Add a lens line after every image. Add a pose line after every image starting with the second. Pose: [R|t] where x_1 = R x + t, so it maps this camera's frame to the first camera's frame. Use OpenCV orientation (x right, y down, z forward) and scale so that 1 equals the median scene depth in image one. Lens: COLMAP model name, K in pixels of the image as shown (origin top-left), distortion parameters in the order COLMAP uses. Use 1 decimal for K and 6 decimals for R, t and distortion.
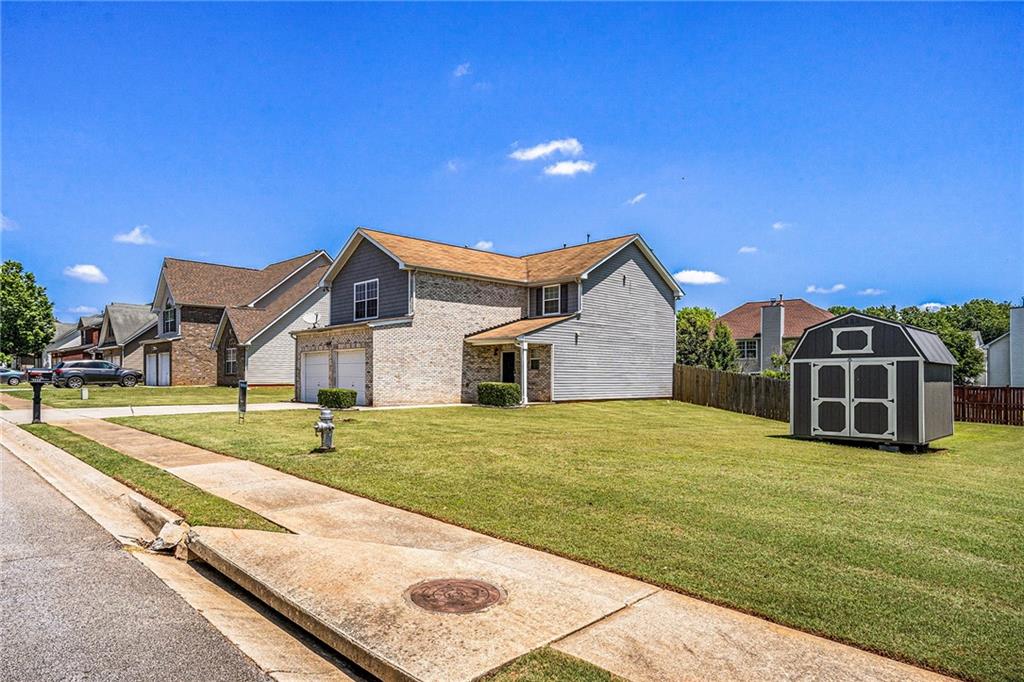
lens RADIAL K [[657.1, 0, 445.0], [0, 657.1, 370.3], [0, 0, 1]] dist [-0.001397, -0.001123]
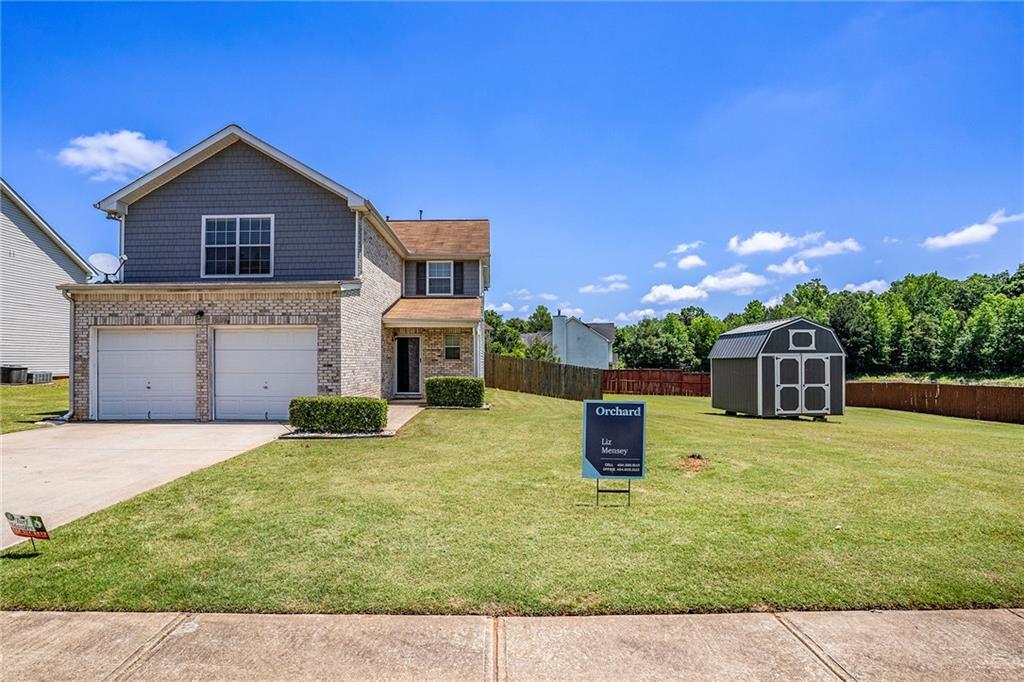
lens RADIAL K [[563.3, 0, 418.8], [0, 563.3, 343.7], [0, 0, 1]] dist [-0.089486, 0.027348]
pose [[0.631205, 0.018088, 0.775405, -0.444954], [-0.007408, 0.999823, -0.017292, -0.008421], [-0.775580, 0.005171, 0.631228, 0.581303]]
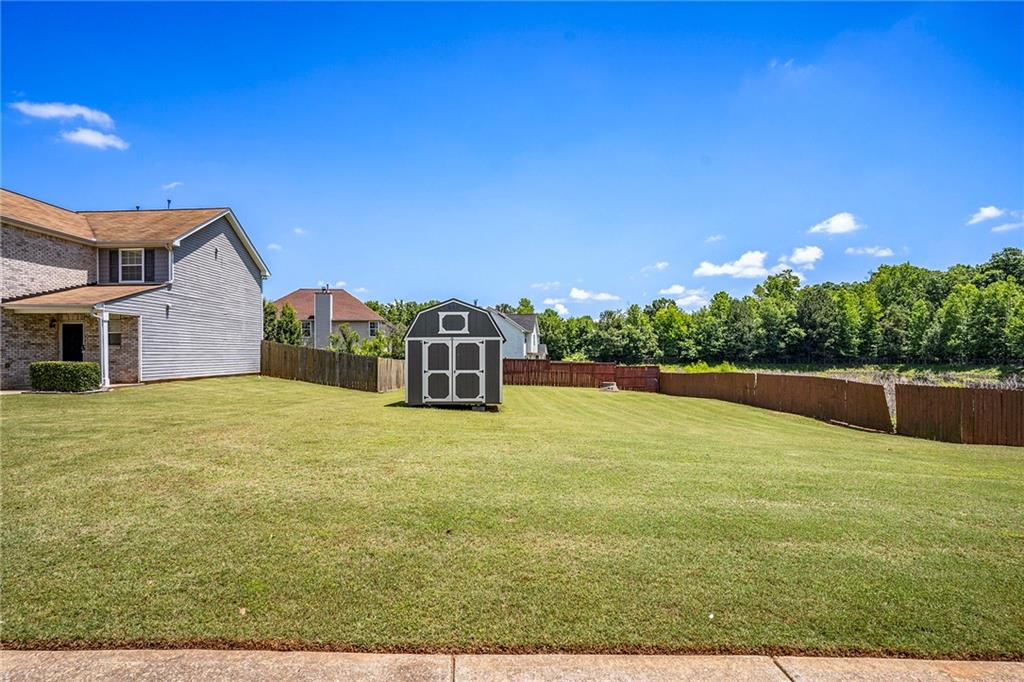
lens RADIAL K [[541.8, 0, 510.9], [0, 541.8, 359.6], [0, 0, 1]] dist [-0.081065, 0.031025]
pose [[0.636580, -0.012925, 0.771102, -0.055791], [-0.004505, 0.999780, 0.020477, 0.001152], [-0.771197, -0.016509, 0.636382, 0.177713]]
